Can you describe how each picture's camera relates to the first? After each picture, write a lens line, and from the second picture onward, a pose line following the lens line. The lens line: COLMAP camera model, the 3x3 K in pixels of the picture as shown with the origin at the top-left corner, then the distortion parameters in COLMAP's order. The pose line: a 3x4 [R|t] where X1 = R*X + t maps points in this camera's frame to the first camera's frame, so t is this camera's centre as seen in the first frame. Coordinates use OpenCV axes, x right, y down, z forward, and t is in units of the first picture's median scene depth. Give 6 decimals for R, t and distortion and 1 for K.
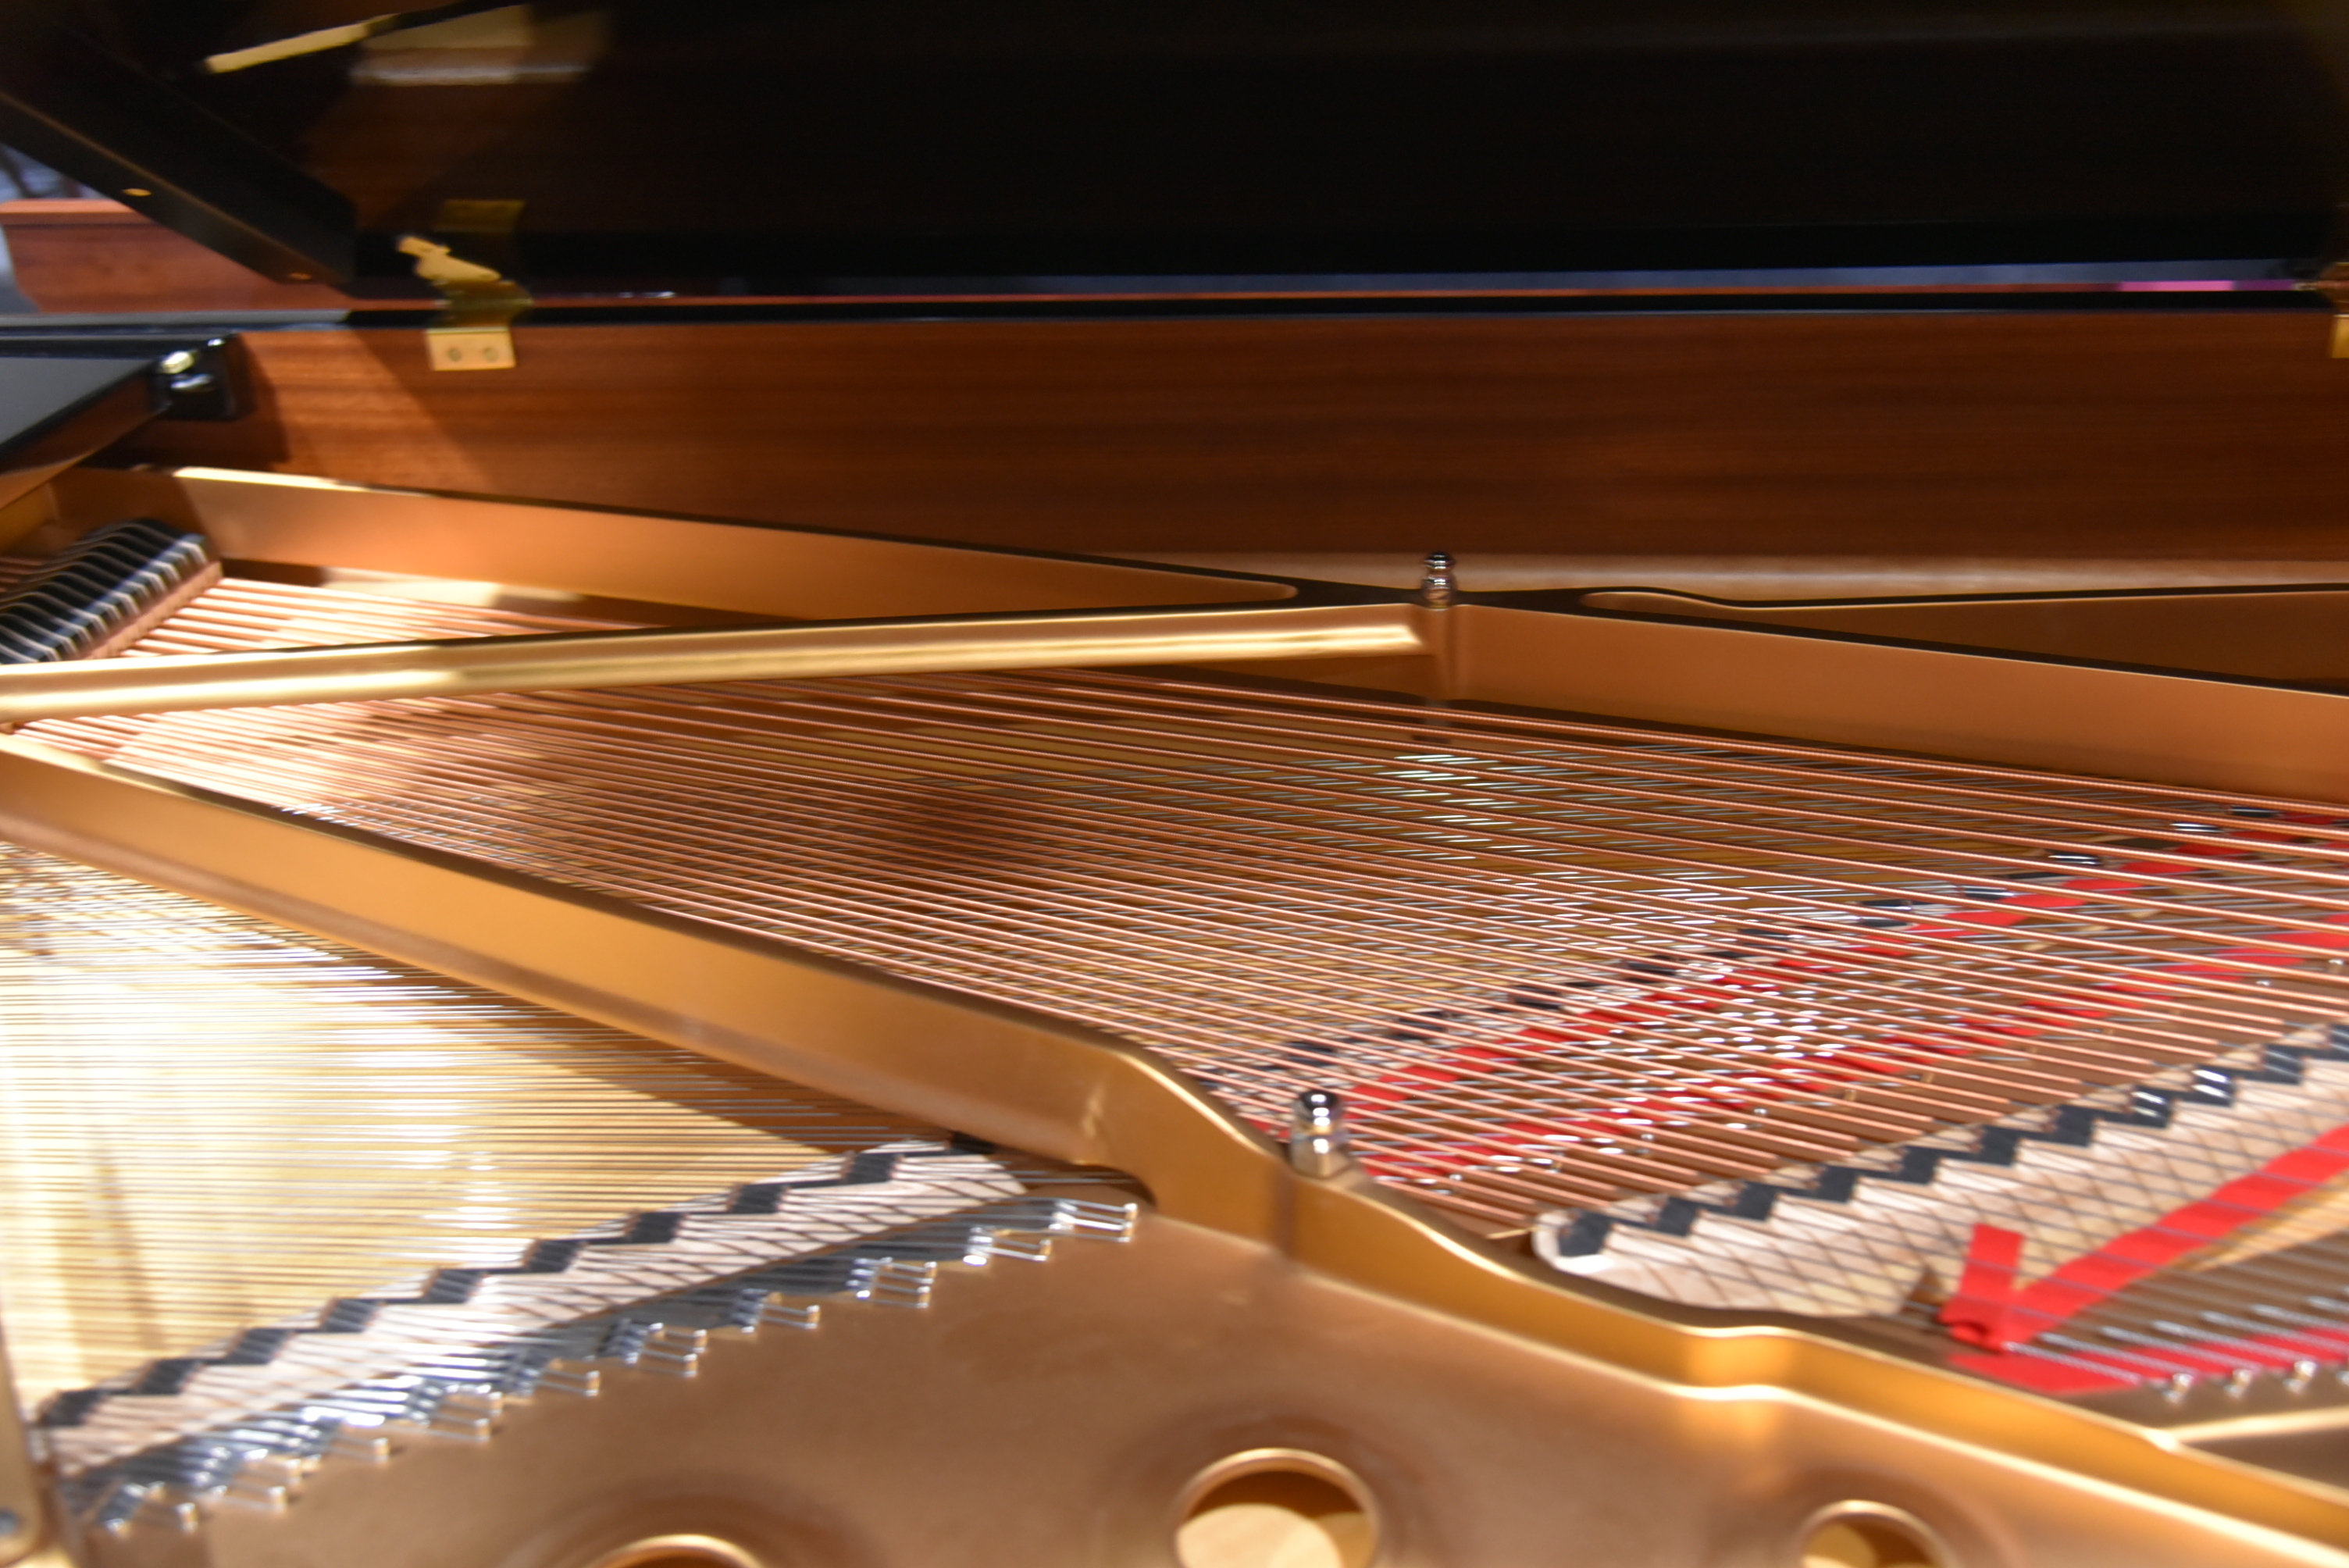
lens RADIAL K [[2216.3, 0, 1174.5], [0, 2216.3, 784.0], [0, 0, 1]] dist [-0.017860, -0.010588]
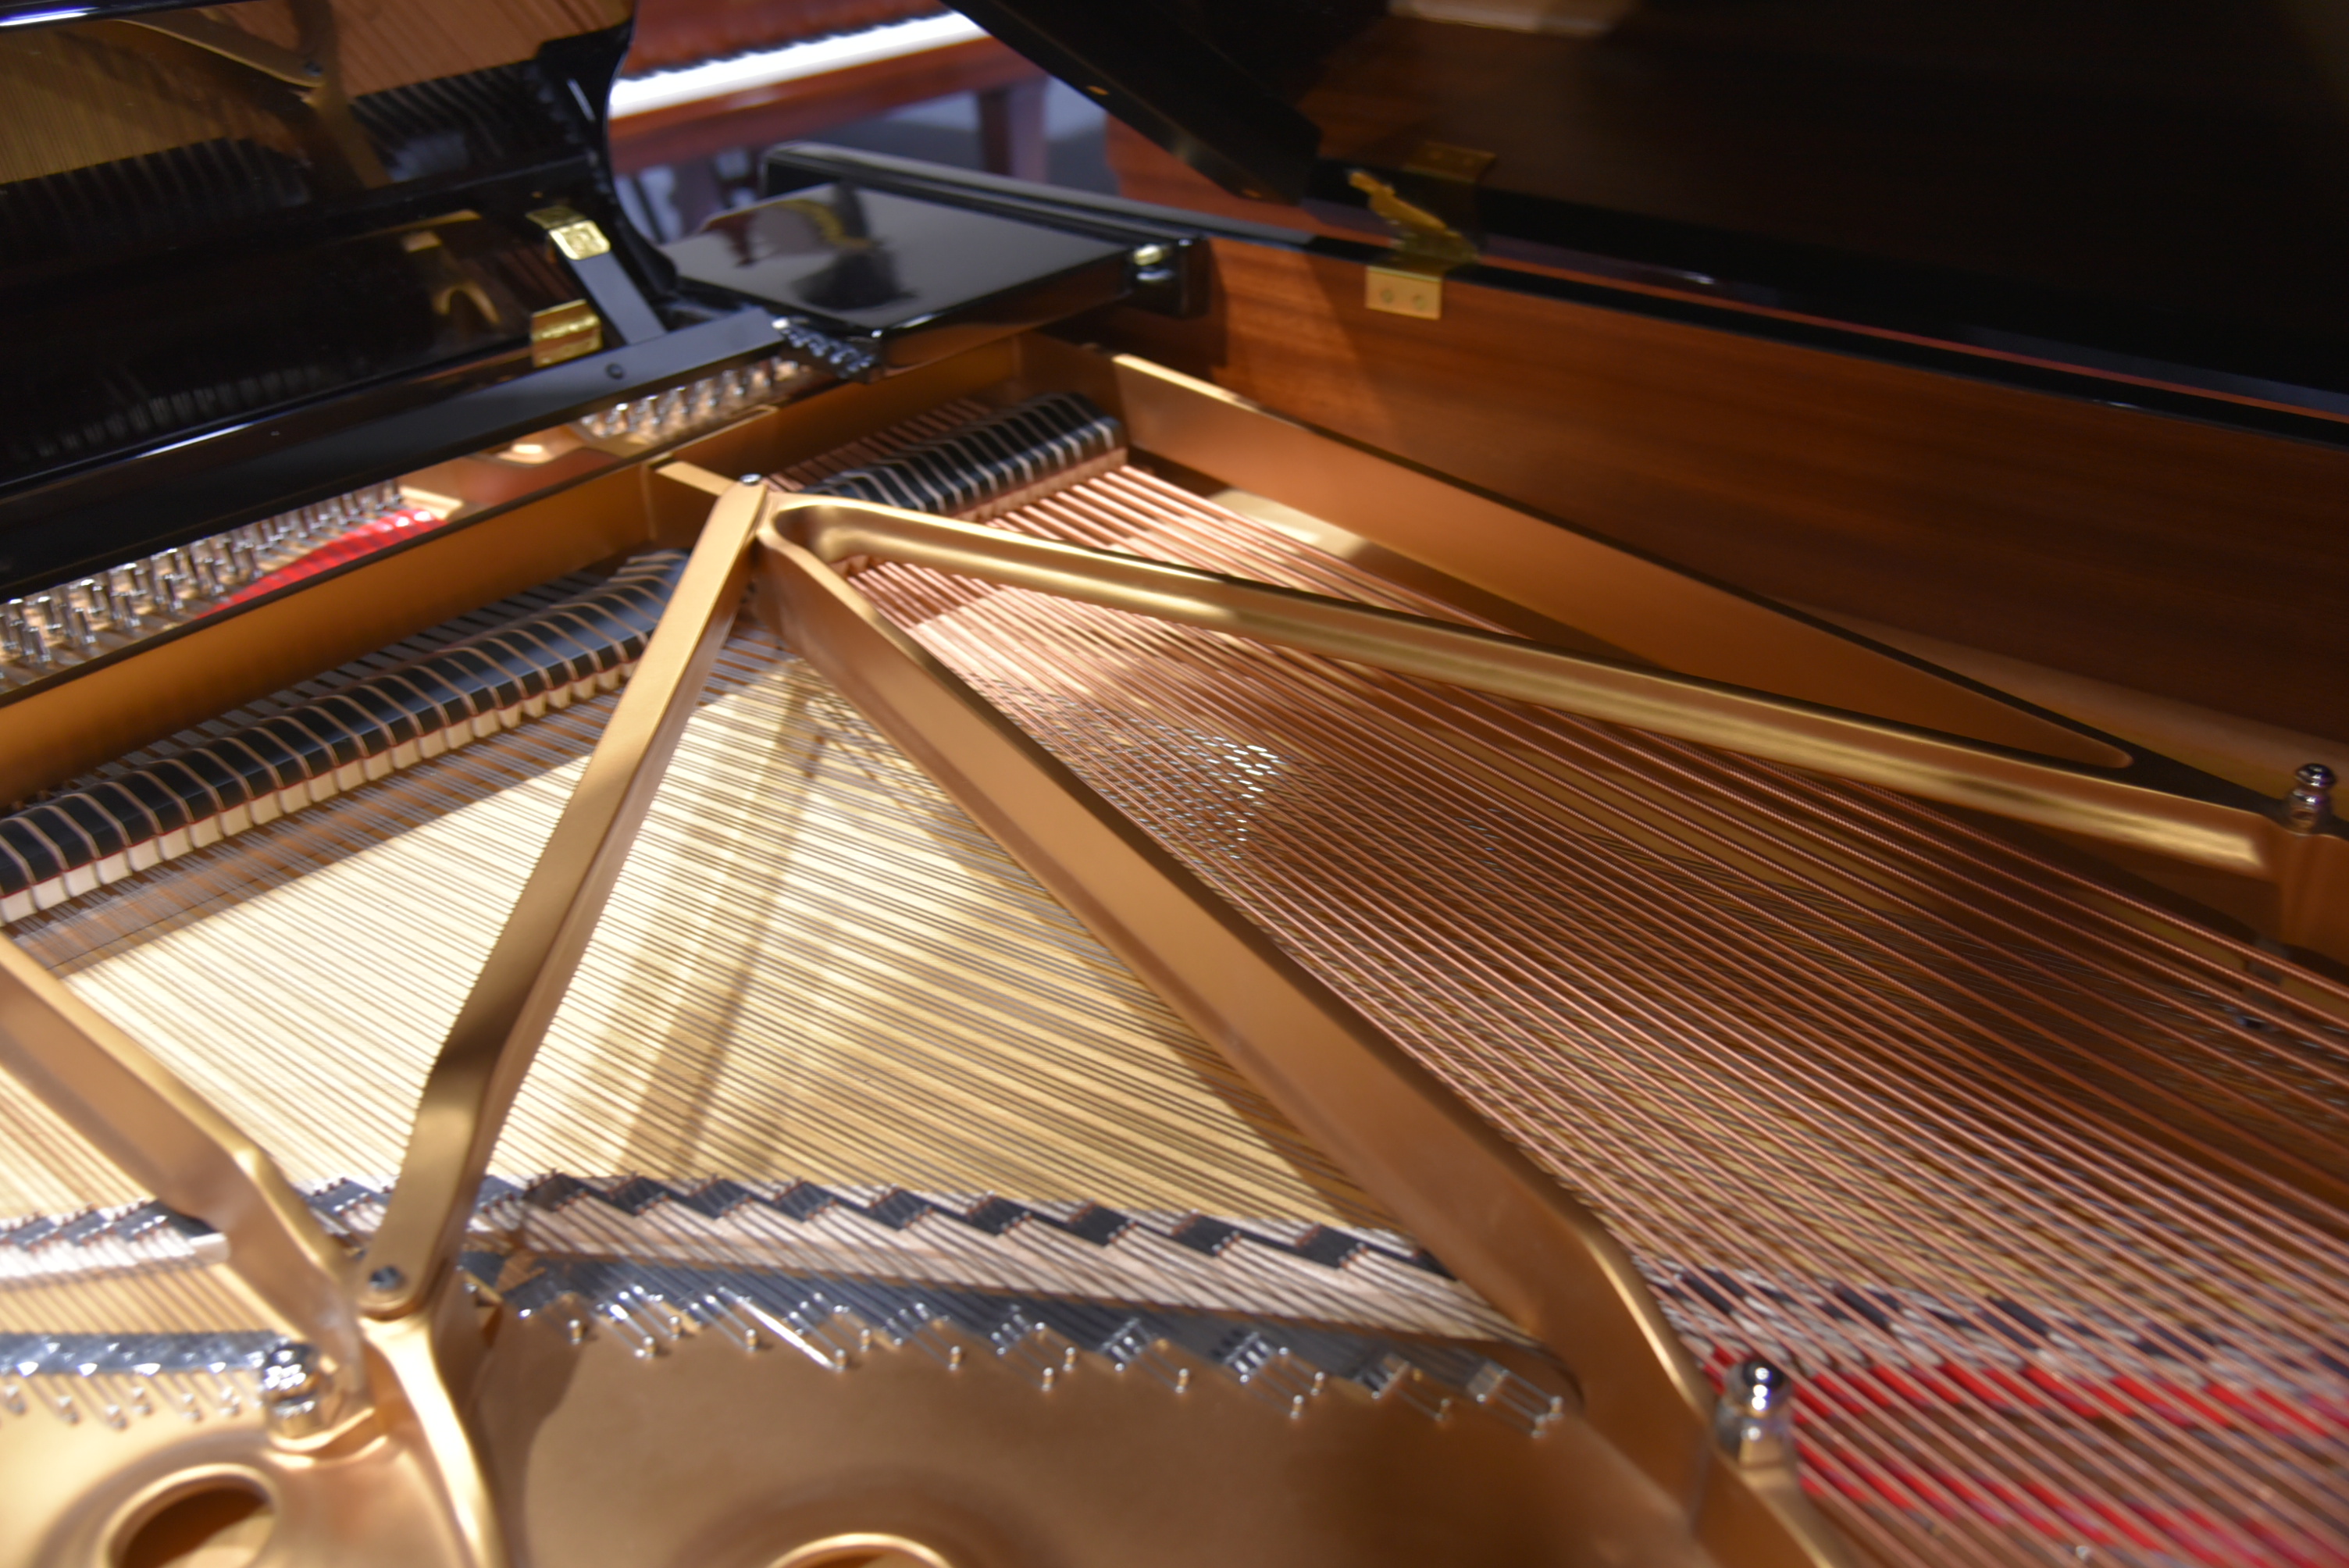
lens RADIAL K [[2222.3, 0, 1164.0], [0, 2222.3, 821.9], [0, 0, 1]] dist [-0.059002, 0.035632]
pose [[0.854706, 0.282313, -0.435633, 0.089334], [-0.267722, 0.958700, 0.096021, -0.038235], [0.444750, 0.034559, 0.894988, 0.079735]]
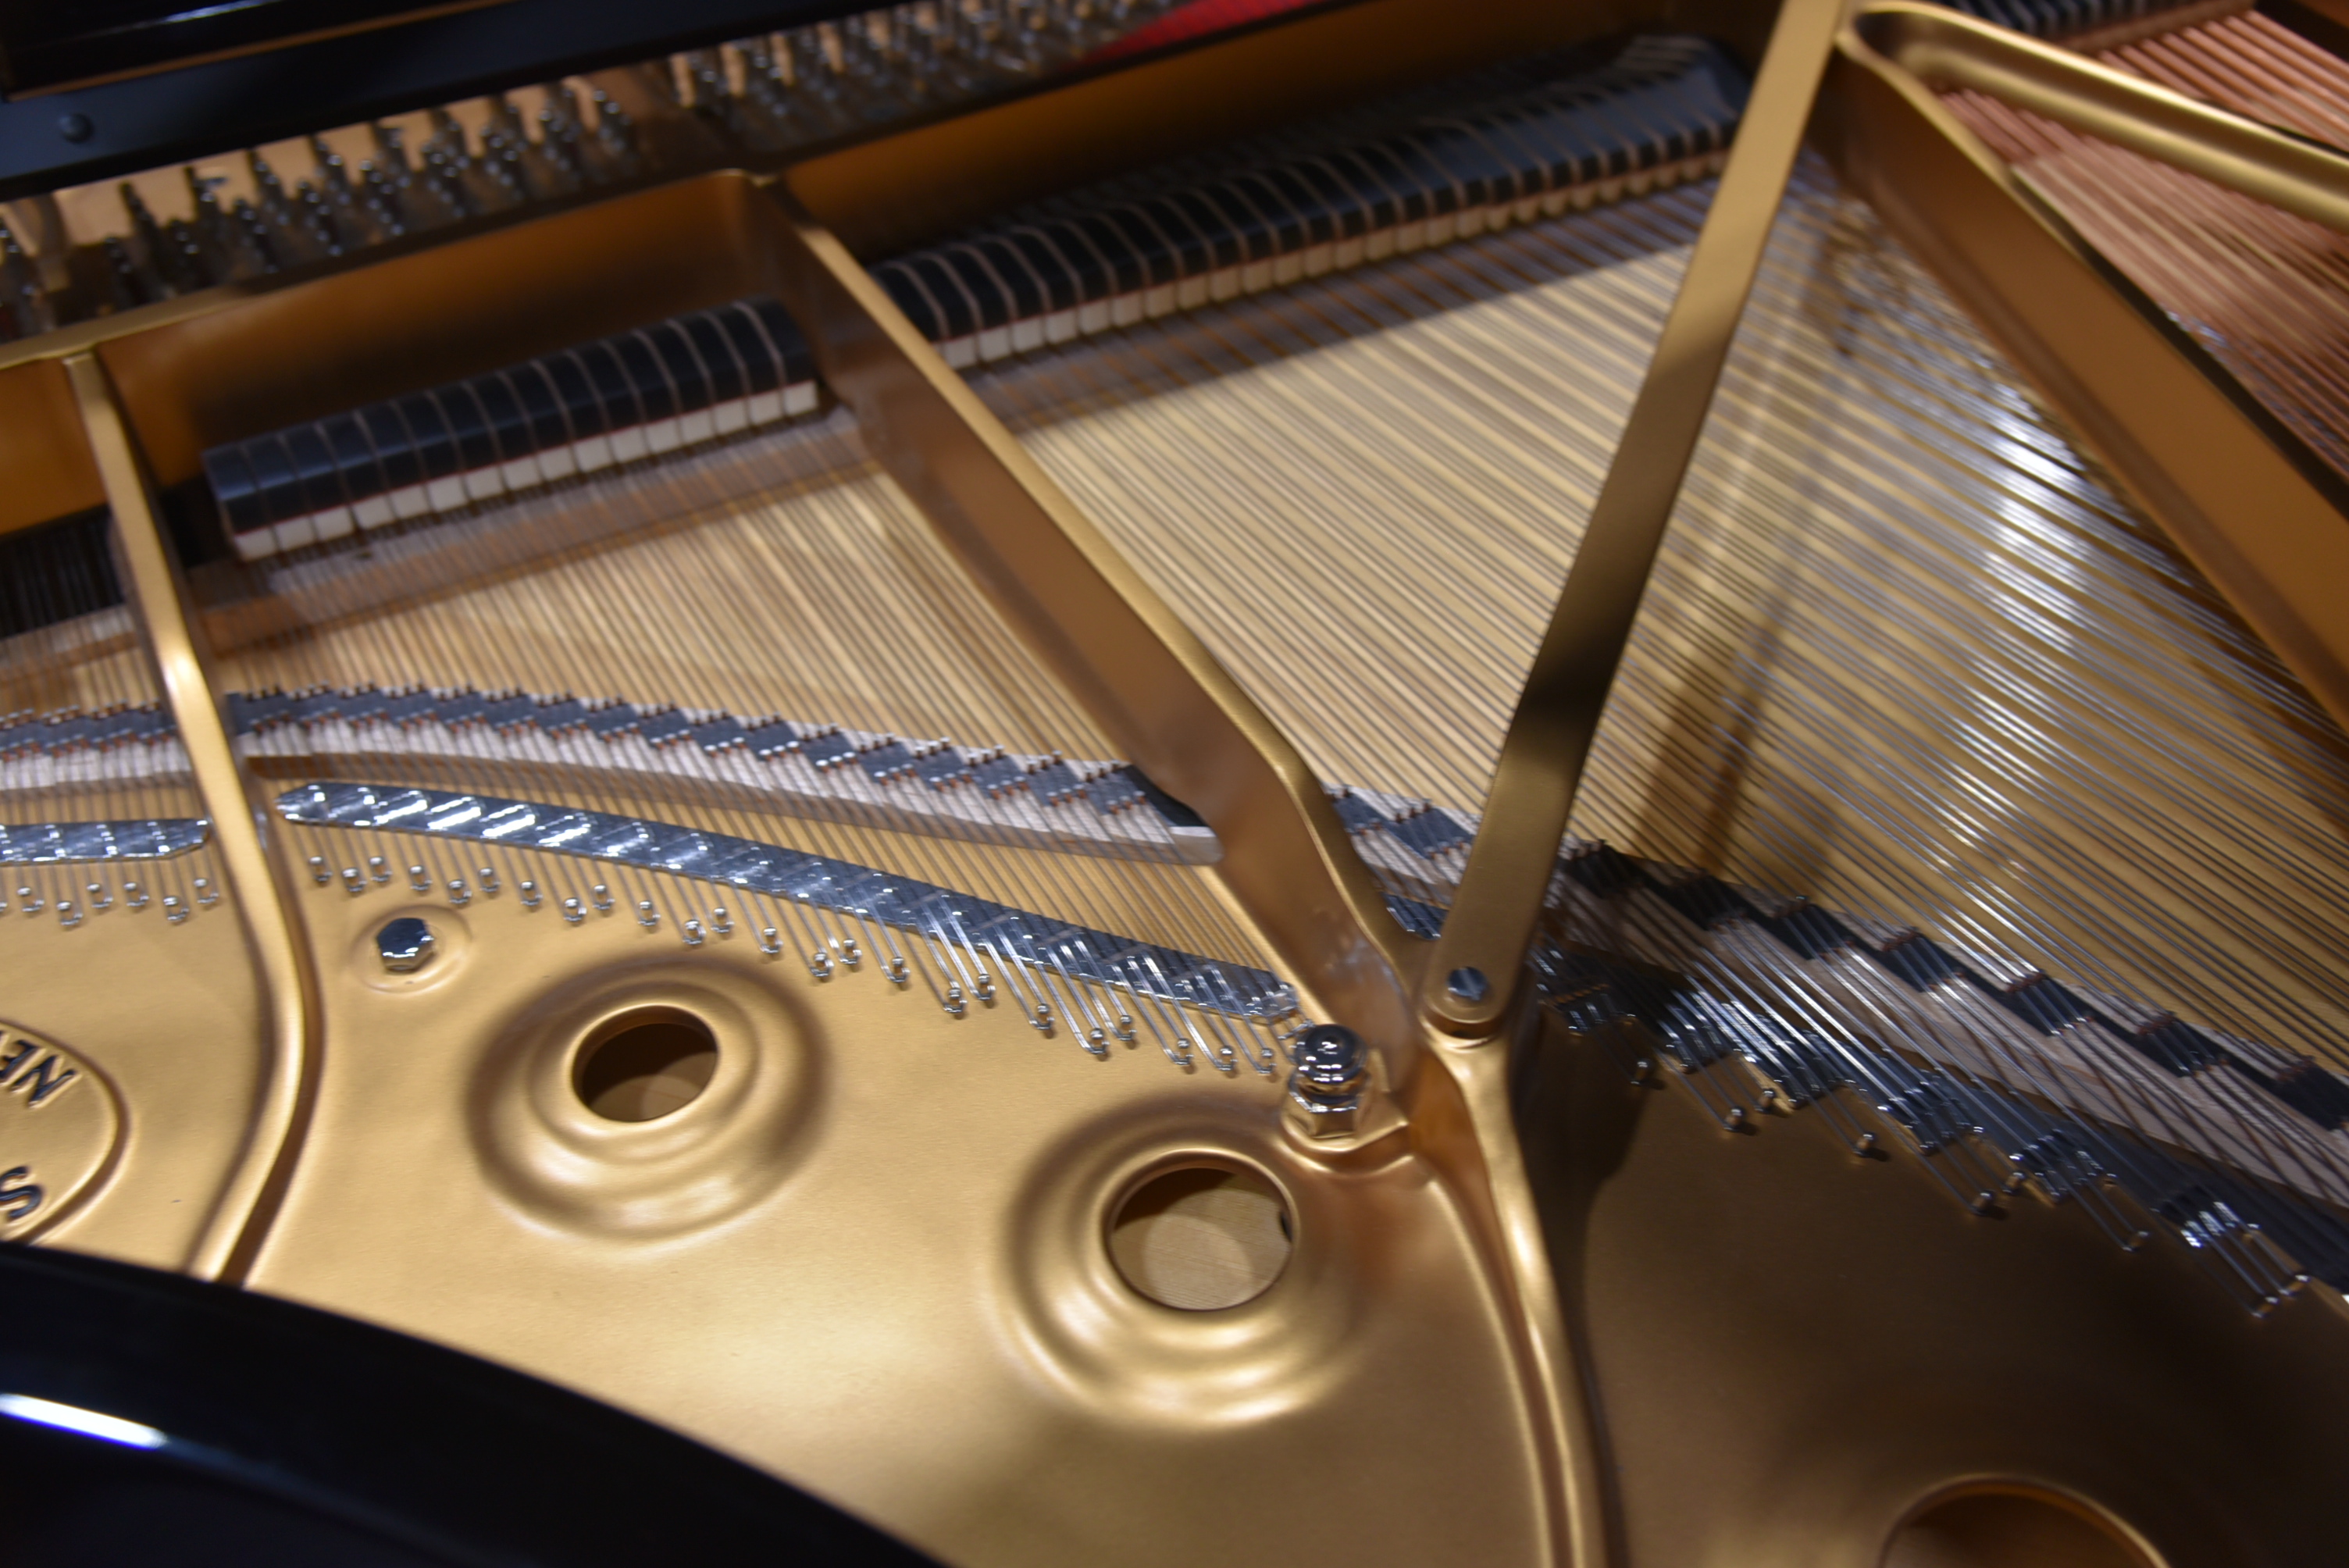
lens RADIAL K [[2216.3, 0, 1174.5], [0, 2216.3, 784.0], [0, 0, 1]] dist [-0.017860, -0.010588]
pose [[0.628507, 0.548122, -0.551853, -0.072241], [-0.392774, 0.836054, 0.383069, -0.008584], [0.671347, -0.024008, 0.740754, 0.118281]]
